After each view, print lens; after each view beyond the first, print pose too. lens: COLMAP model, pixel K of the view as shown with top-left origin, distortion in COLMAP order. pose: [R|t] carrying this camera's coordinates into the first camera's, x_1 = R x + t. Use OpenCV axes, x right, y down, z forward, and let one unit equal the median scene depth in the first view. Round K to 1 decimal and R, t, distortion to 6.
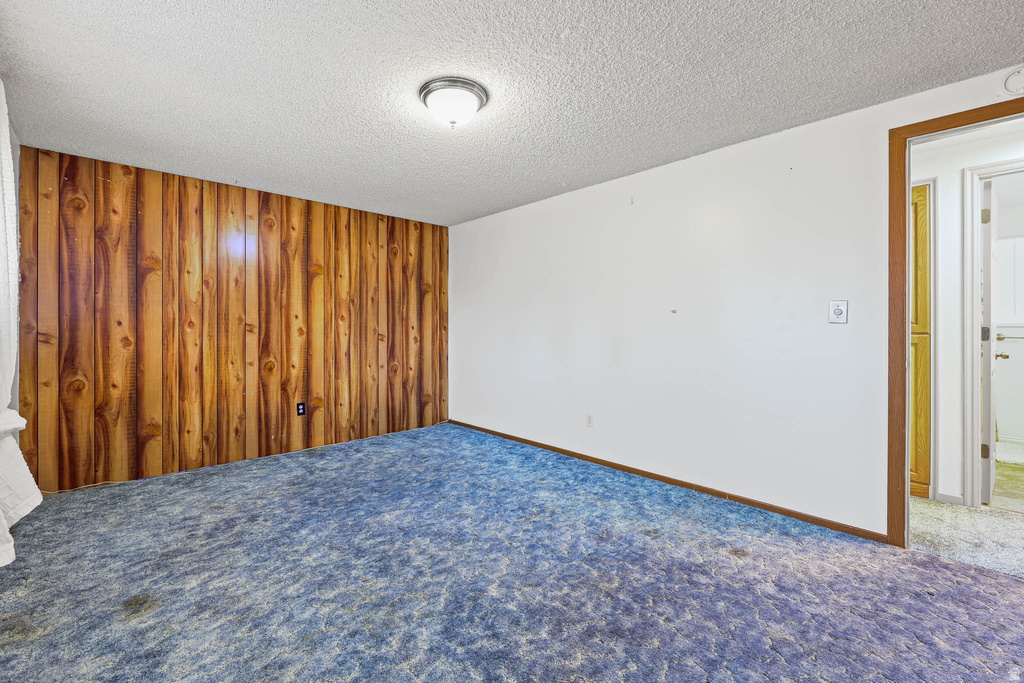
lens RADIAL K [[430.5, 0, 493.0], [0, 430.5, 320.2], [0, 0, 1]] dist [0.001038, -0.000172]
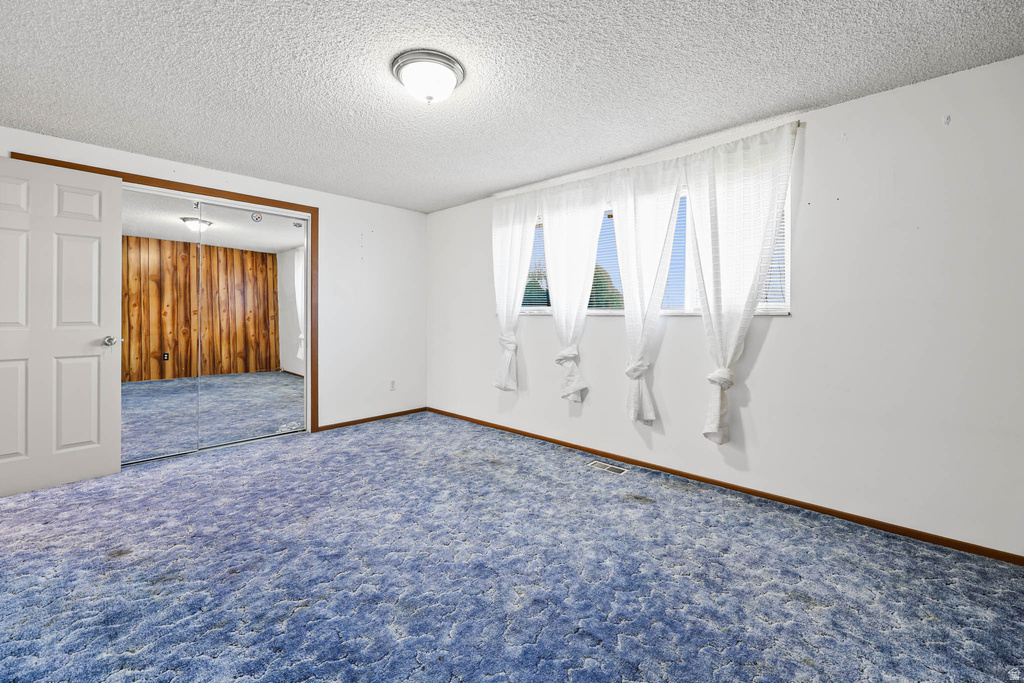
lens RADIAL K [[424.6, 0, 510.8], [0, 424.6, 316.1], [0, 0, 1]] dist [-0.000779, -0.000430]
pose [[-0.996559, -0.004387, -0.082767, -0.110999], [-0.004704, 0.999982, 0.003632, 0.010392], [0.082749, 0.004009, -0.996562, 1.107546]]
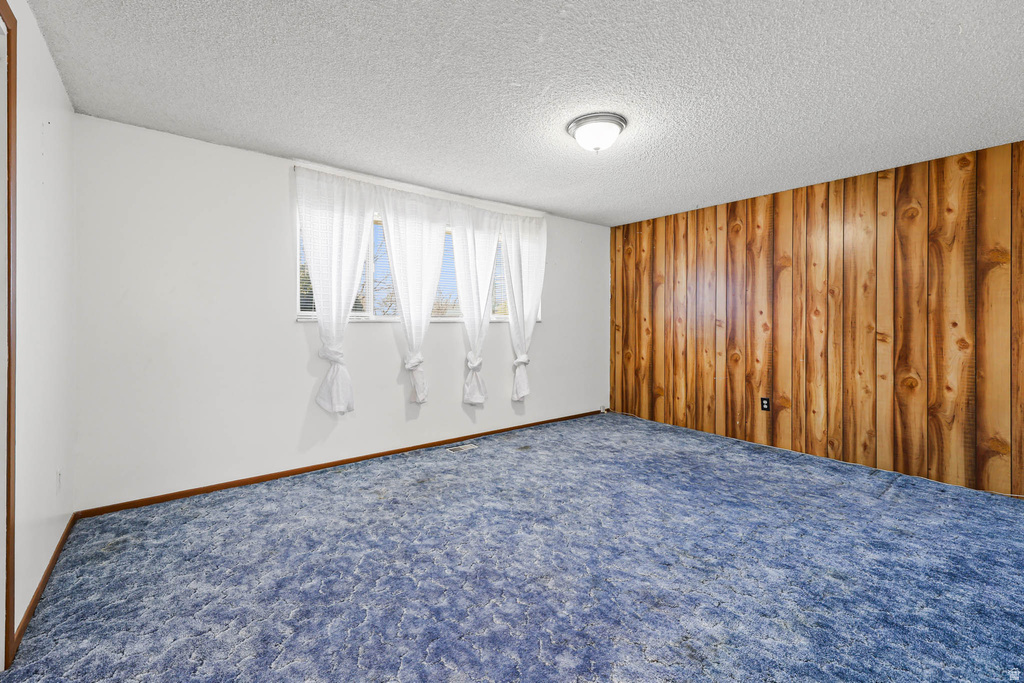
lens RADIAL K [[424.6, 0, 510.8], [0, 424.6, 316.1], [0, 0, 1]] dist [-0.000779, -0.000430]
pose [[-0.062028, -0.019447, -0.997885, 0.600940], [0.002057, 0.999806, -0.019613, 0.019579], [0.998072, -0.003269, -0.061976, 0.486481]]
